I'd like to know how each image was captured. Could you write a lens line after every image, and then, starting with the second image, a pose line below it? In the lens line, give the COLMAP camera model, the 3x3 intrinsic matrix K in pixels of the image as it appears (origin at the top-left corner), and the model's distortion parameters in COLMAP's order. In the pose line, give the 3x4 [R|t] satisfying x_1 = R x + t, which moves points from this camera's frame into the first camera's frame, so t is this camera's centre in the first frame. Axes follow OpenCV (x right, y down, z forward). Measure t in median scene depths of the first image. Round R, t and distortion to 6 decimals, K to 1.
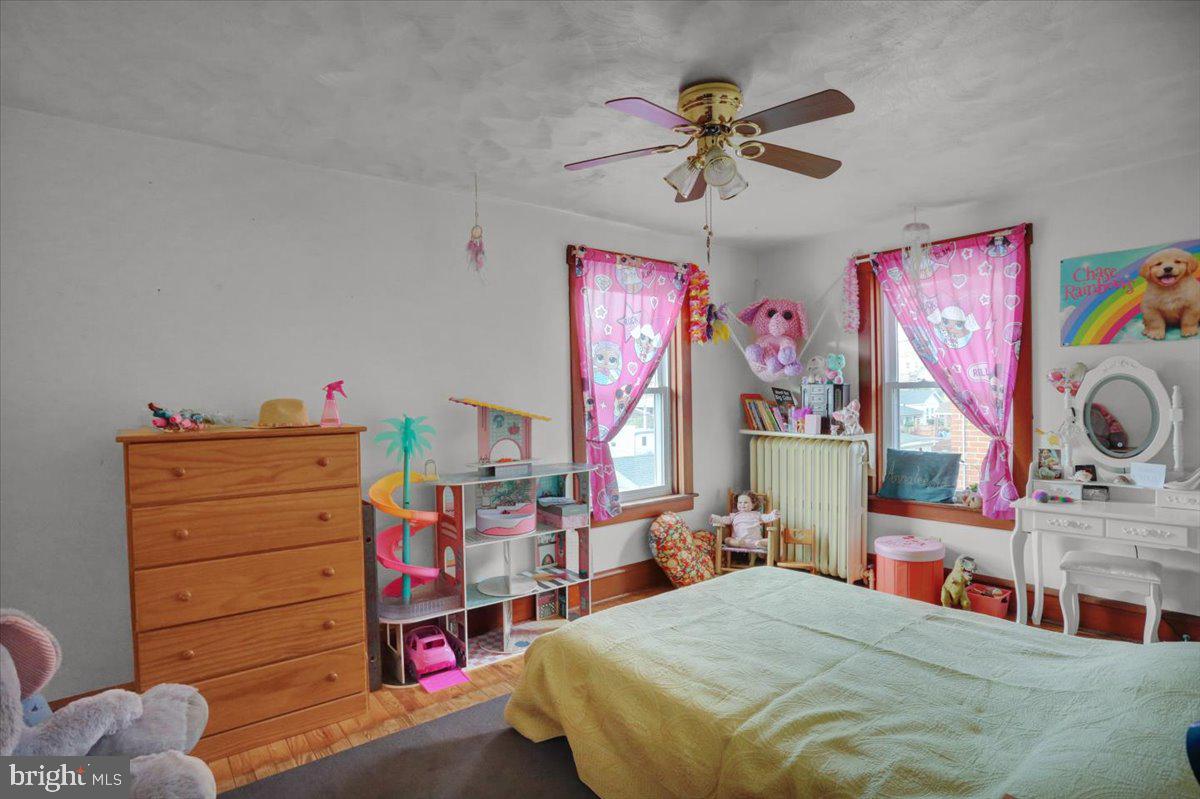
lens RADIAL K [[626.9, 0, 600.0], [0, 626.9, 399.5], [0, 0, 1]] dist [-0.030826, -0.000263]
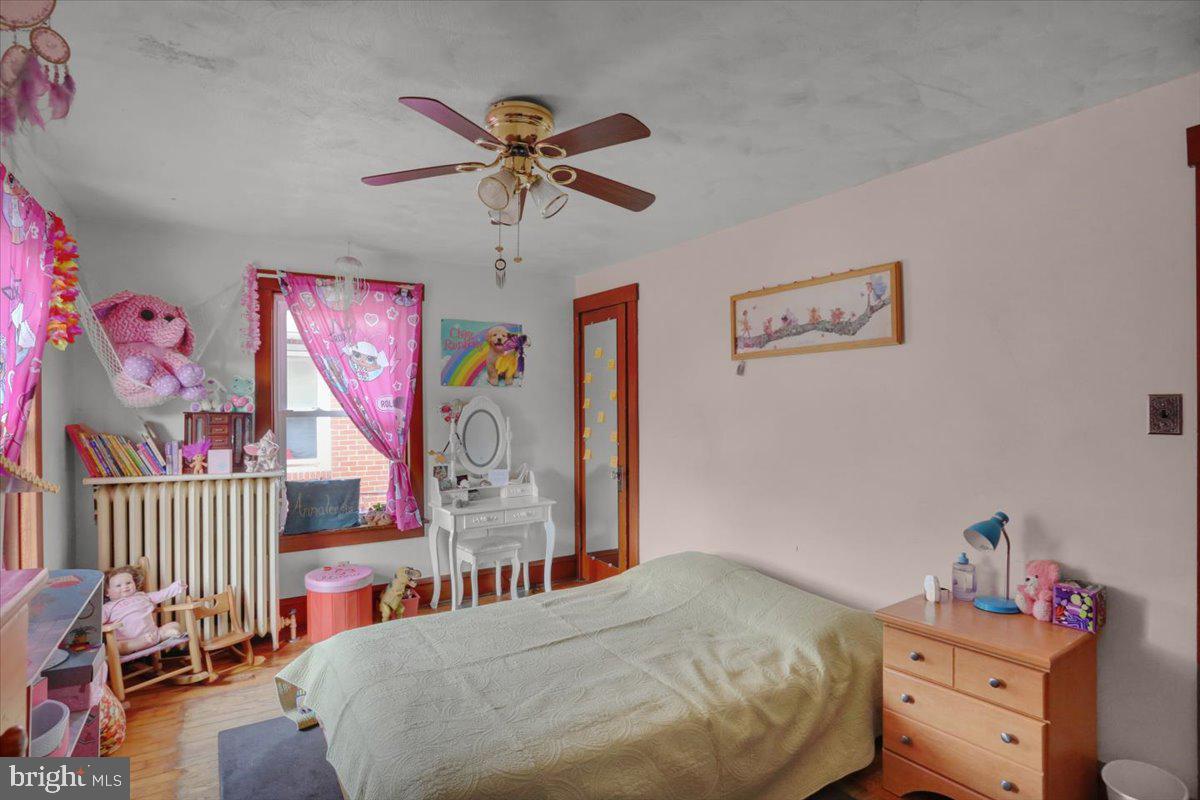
lens RADIAL K [[617.0, 0, 600.0], [0, 617.0, 400.0], [0, 0, 1]] dist [-0.074777, 0.035970]
pose [[0.083419, 0.021903, 0.996274, -0.473859], [0.006223, 0.999727, -0.022500, -0.023724], [-0.996495, 0.008077, 0.083260, 0.528689]]
